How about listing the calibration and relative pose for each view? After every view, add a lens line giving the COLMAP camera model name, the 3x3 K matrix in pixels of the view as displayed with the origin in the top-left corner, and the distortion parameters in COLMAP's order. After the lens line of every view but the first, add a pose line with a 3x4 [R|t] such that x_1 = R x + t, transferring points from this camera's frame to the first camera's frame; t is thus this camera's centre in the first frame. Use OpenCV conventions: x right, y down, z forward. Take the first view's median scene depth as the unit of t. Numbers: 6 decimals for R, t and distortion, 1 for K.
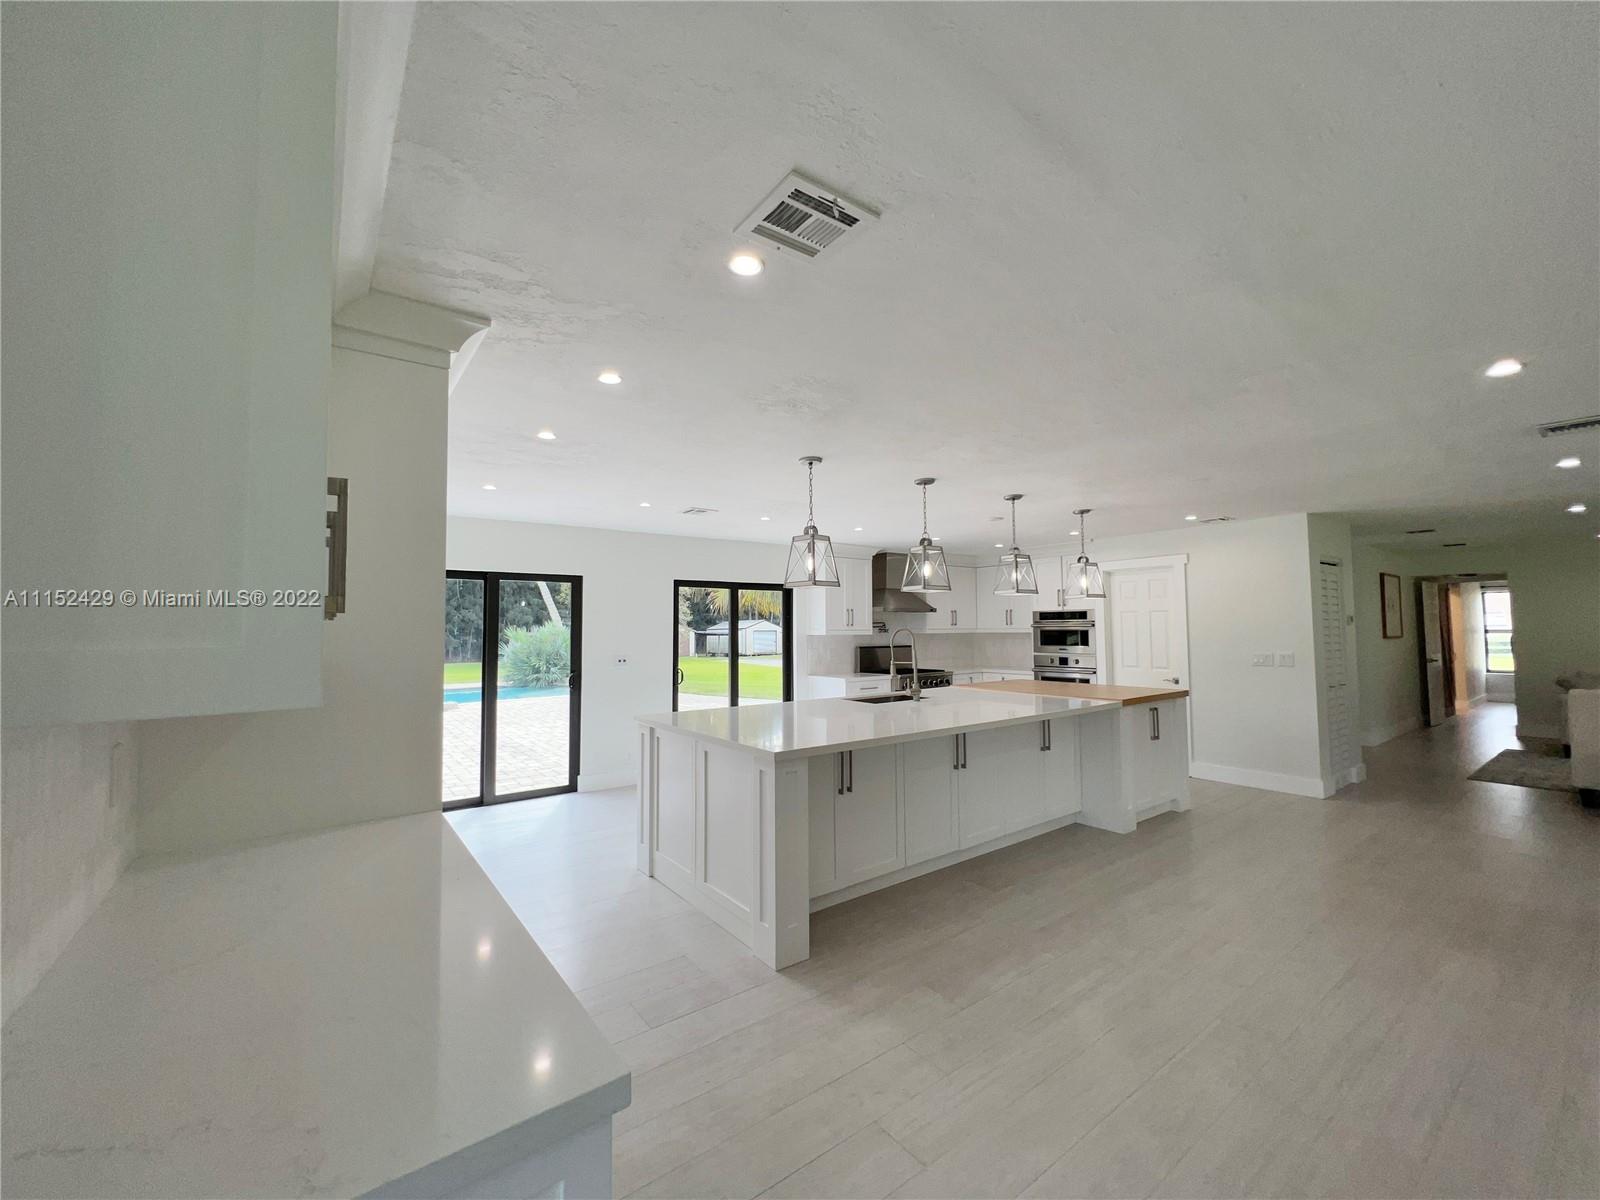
lens RADIAL K [[642.0, 0, 797.3], [0, 642.0, 596.2], [0, 0, 1]] dist [-0.000425, -0.000387]
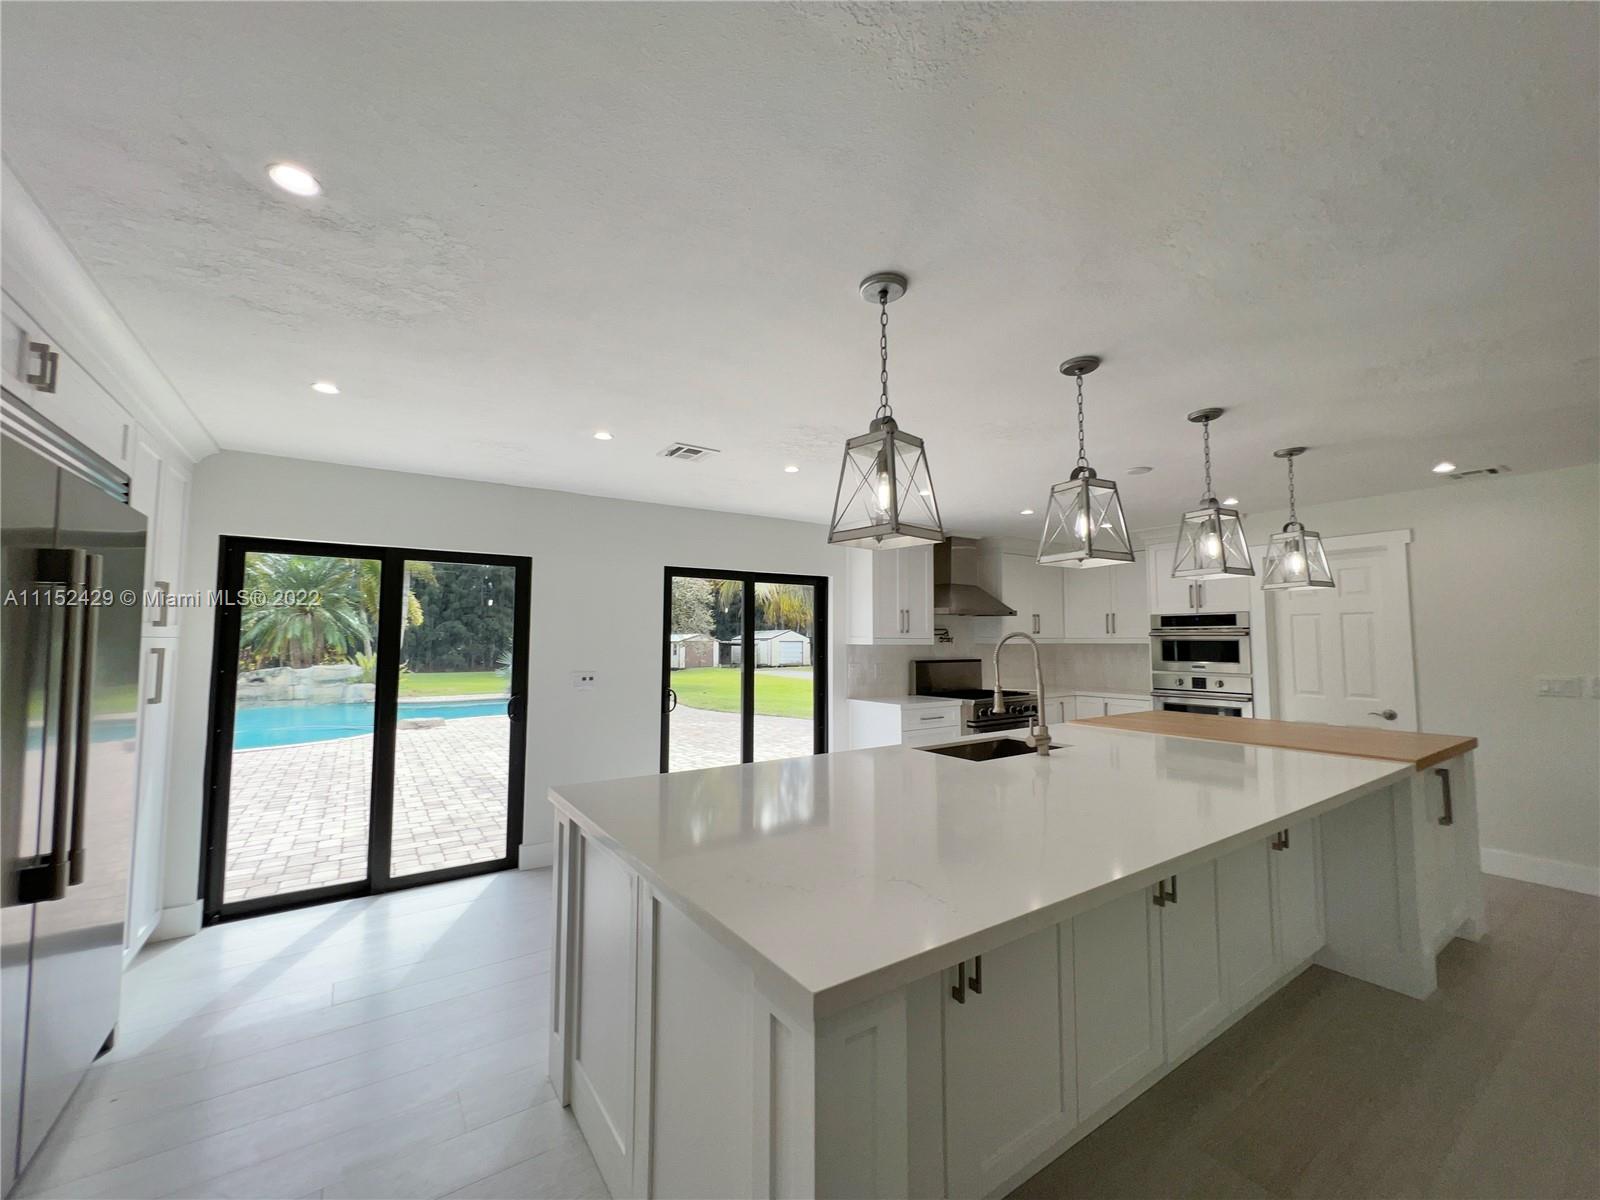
lens RADIAL K [[642.0, 0, 797.3], [0, 642.0, 596.2], [0, 0, 1]] dist [-0.000425, -0.000387]
pose [[0.999156, 0.004312, -0.040838, -0.012311], [-0.005004, 0.999845, -0.016867, 0.017645], [0.040759, 0.017057, 0.999023, 0.257287]]
